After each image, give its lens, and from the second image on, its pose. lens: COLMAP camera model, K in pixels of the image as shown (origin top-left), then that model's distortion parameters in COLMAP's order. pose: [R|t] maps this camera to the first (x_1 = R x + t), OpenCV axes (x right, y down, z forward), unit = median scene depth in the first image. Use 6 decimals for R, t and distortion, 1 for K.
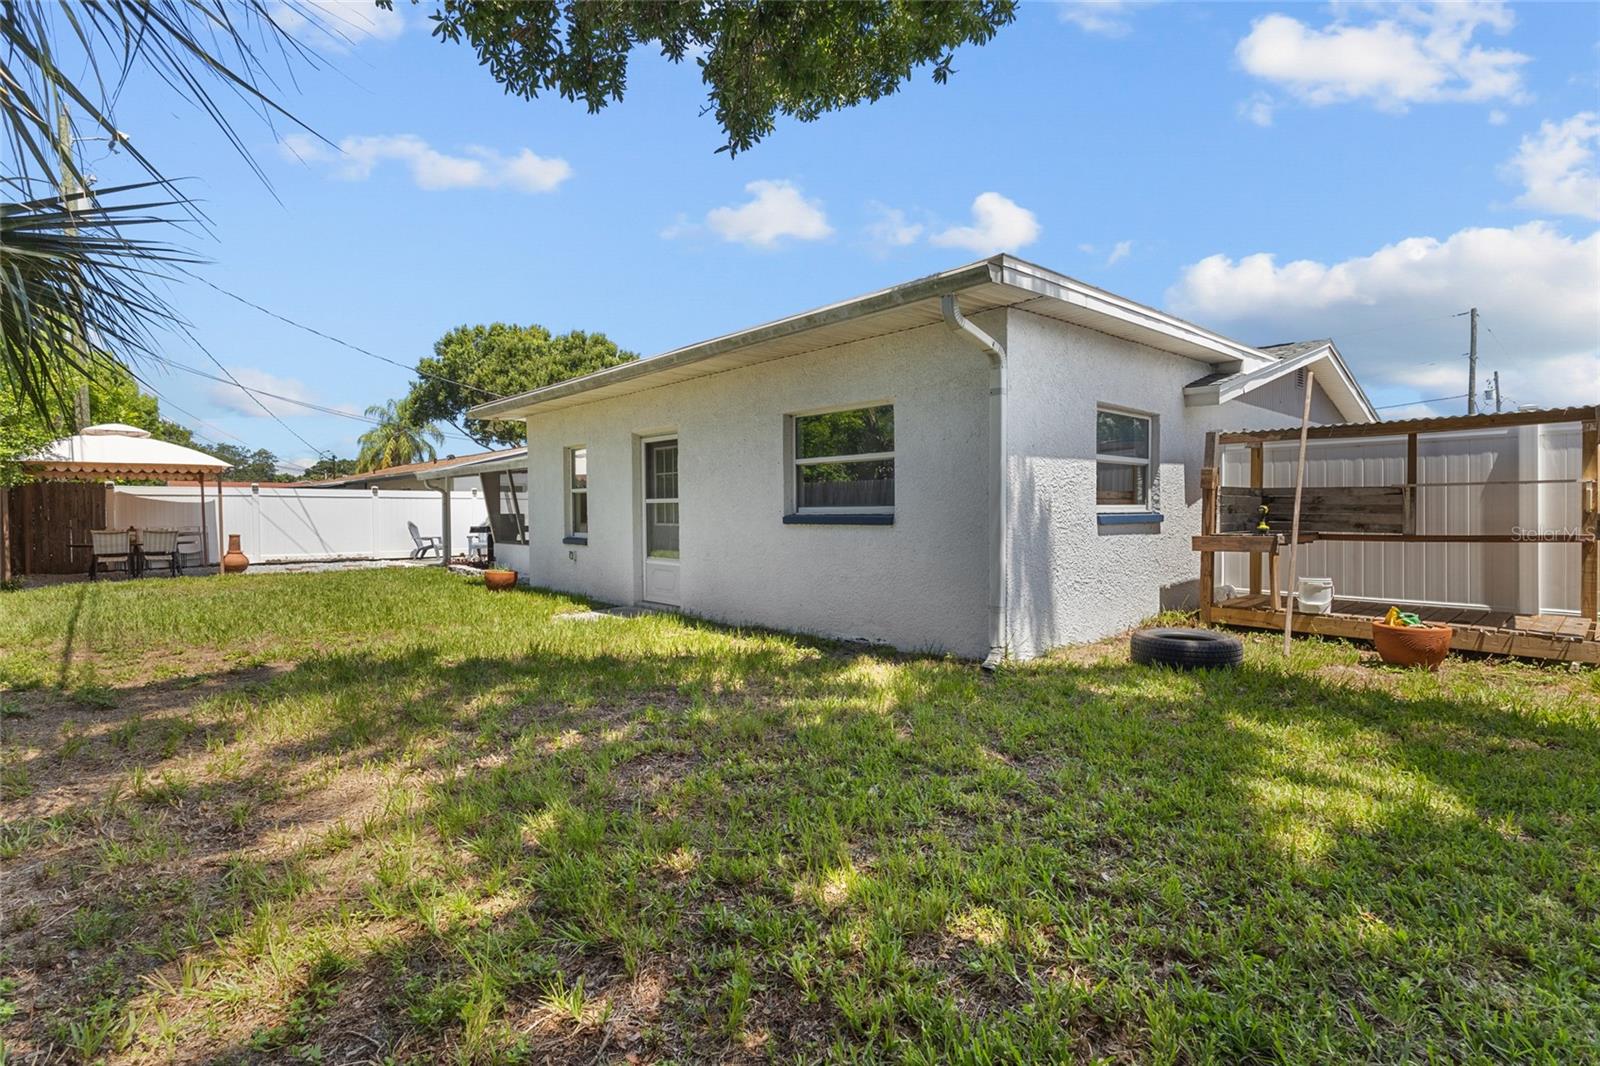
lens RADIAL K [[738.1, 0, 811.8], [0, 738.1, 528.8], [0, 0, 1]] dist [0.004325, 0.000288]
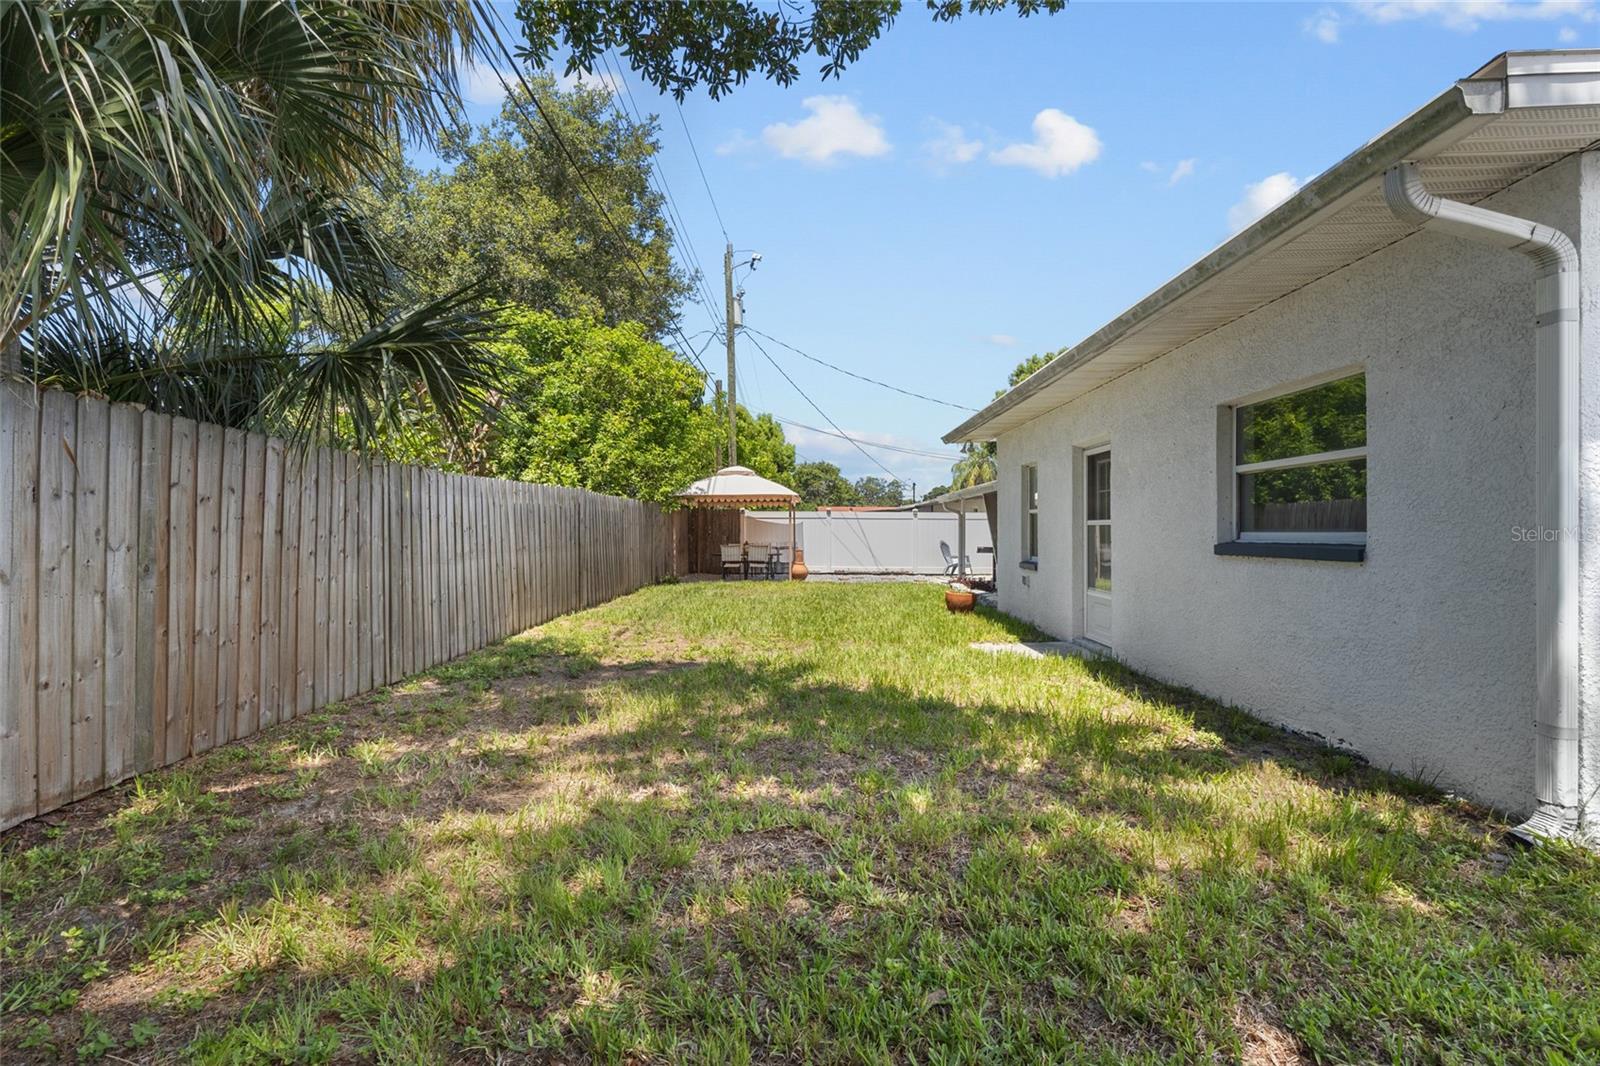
lens RADIAL K [[738.1, 0, 796.9], [0, 738.1, 529.3], [0, 0, 1]] dist [0.004325, 0.000288]
pose [[0.728743, 0.004408, -0.684773, 0.166528], [-0.022435, 0.999596, -0.017440, -0.009746], [0.684419, 0.028072, 0.728548, 0.184782]]
